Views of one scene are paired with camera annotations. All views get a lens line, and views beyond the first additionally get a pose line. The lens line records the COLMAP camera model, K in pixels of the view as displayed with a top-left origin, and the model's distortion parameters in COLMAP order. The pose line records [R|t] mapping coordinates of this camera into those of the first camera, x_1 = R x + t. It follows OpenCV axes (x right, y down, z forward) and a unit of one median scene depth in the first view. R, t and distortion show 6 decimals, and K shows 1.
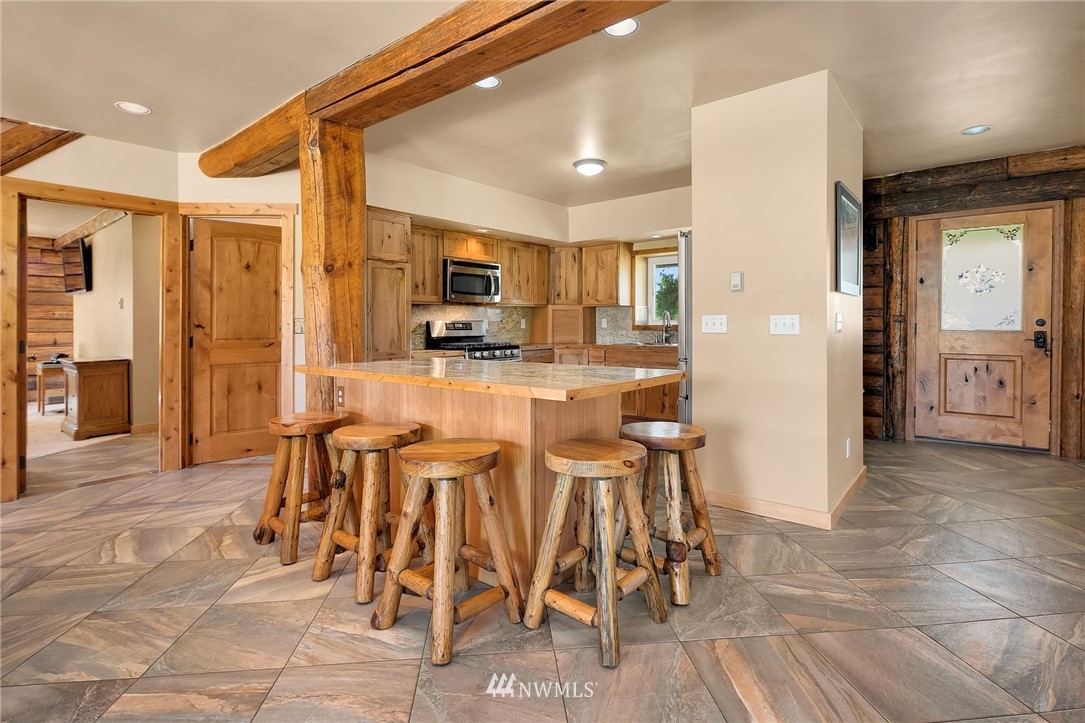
lens RADIAL K [[520.0, 0, 554.2], [0, 520.0, 329.3], [0, 0, 1]] dist [0.005792, -0.001597]
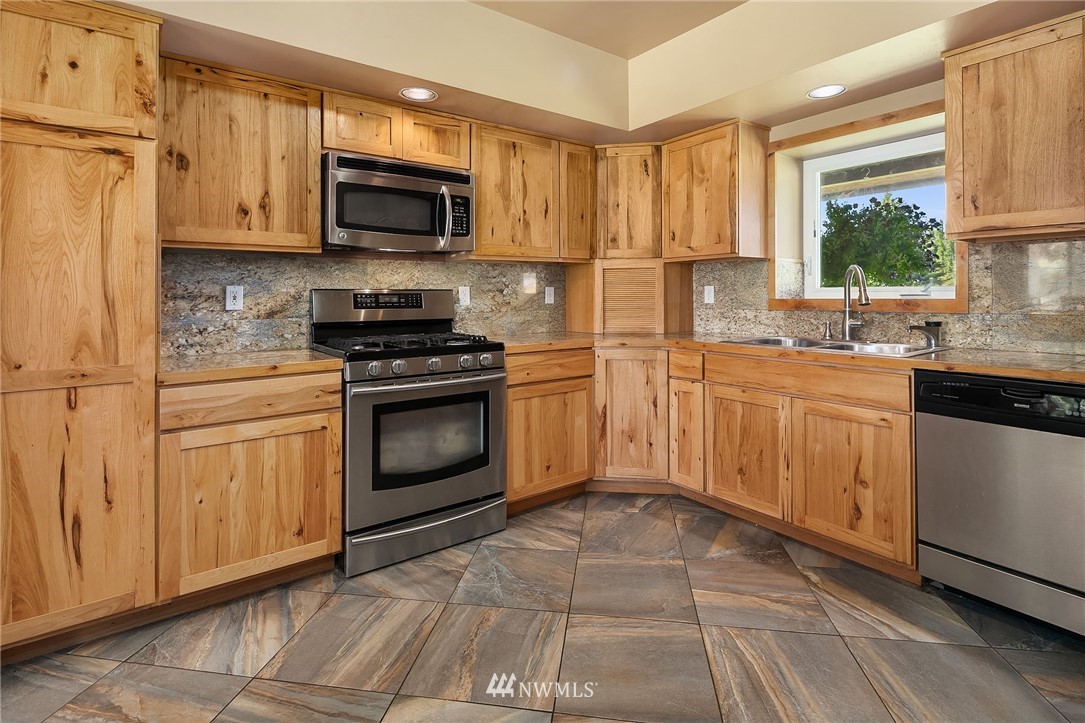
lens RADIAL K [[520.0, 0, 548.8], [0, 520.0, 294.6], [0, 0, 1]] dist [0.005792, -0.001597]
pose [[0.968229, -0.000712, -0.250064, 0.081011], [-0.002730, 0.999906, -0.013420, -0.005383], [0.250051, 0.013676, 0.968136, 0.528394]]
